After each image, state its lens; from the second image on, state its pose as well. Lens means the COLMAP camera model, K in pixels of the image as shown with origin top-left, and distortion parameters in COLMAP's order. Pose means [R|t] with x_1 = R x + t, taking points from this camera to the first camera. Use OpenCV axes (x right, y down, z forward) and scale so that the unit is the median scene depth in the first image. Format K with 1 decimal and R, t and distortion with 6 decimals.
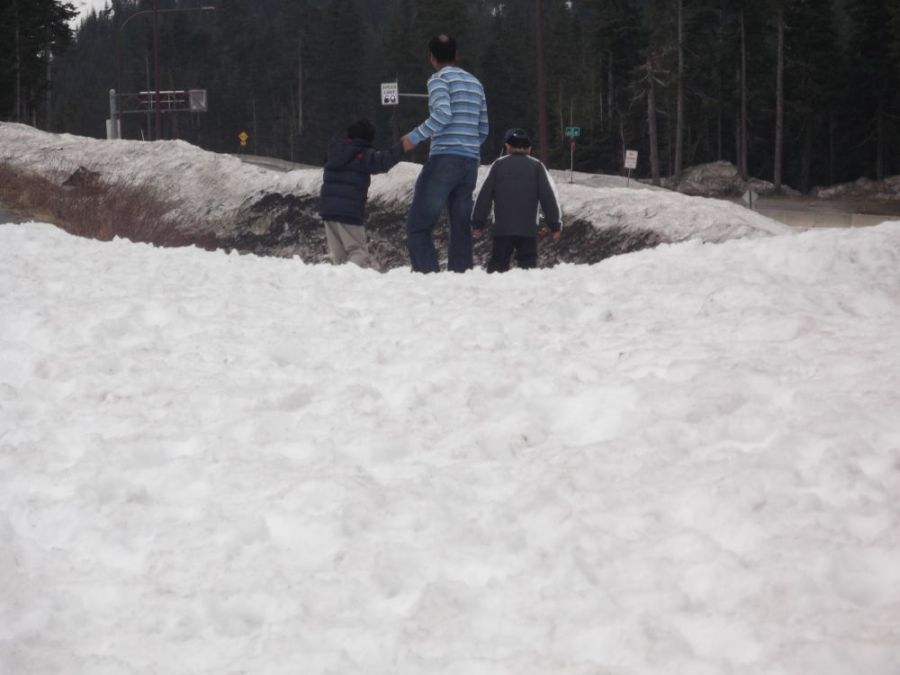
lens RADIAL K [[3775.8, 0, 452.7], [0, 3775.8, 330.0], [0, 0, 1]] dist [0.559182, 0.000000]
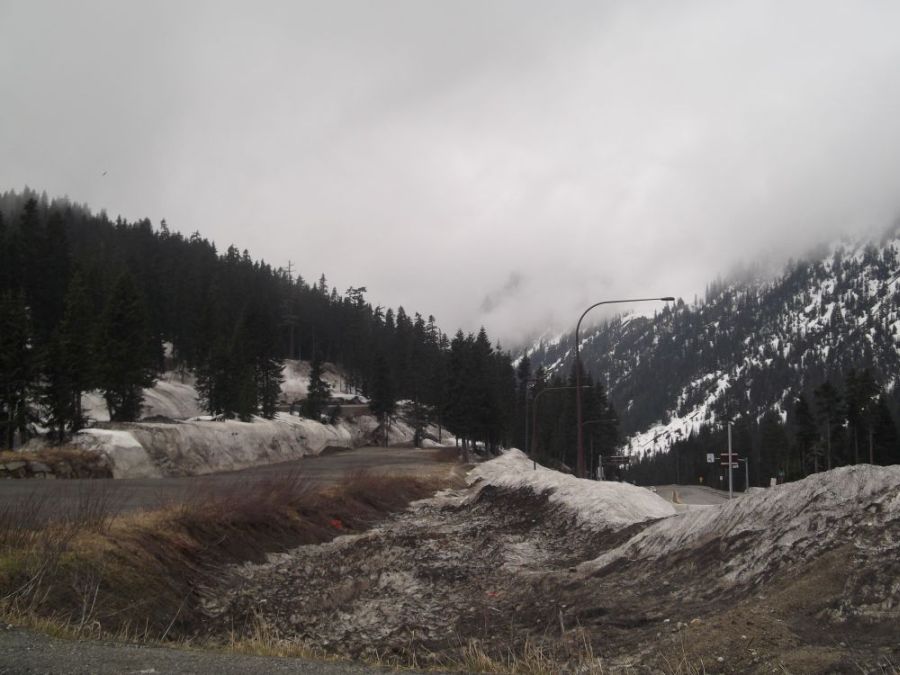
lens RADIAL K [[1242.7, 0, 465.4], [0, 1242.7, 357.1], [0, 0, 1]] dist [0.021384, 0.000000]
pose [[0.960322, -0.012782, -0.278599, 0.059008], [-0.029372, 0.988758, -0.146610, -0.002844], [0.277341, 0.148976, 0.949151, 0.165234]]
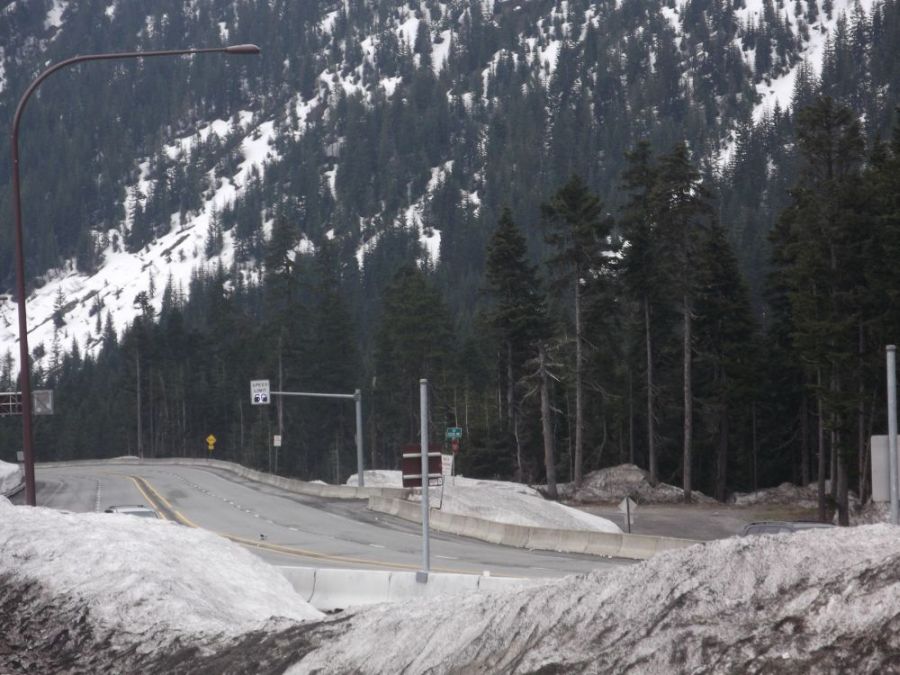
lens RADIAL K [[3775.8, 0, 493.2], [0, 3775.8, 307.1], [0, 0, 1]] dist [0.559182, 0.000000]
pose [[0.999859, -0.008204, -0.014677, 0.052802], [0.006923, 0.996333, -0.085276, -0.005682], [0.015322, 0.085163, 0.996249, 0.107565]]
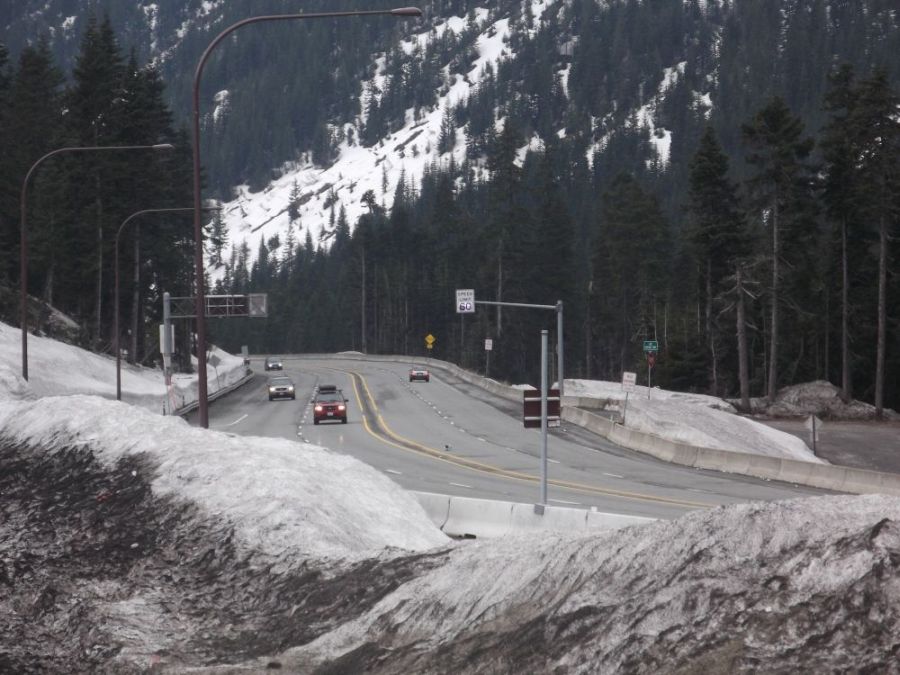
lens RADIAL K [[3775.8, 0, 485.7], [0, 3775.8, 314.6], [0, 0, 1]] dist [0.559182, 0.000000]
pose [[0.996767, 0.017146, -0.078493, 0.062047], [-0.021526, 0.998238, -0.055300, -0.008197], [0.077407, 0.056811, 0.995380, 0.082005]]
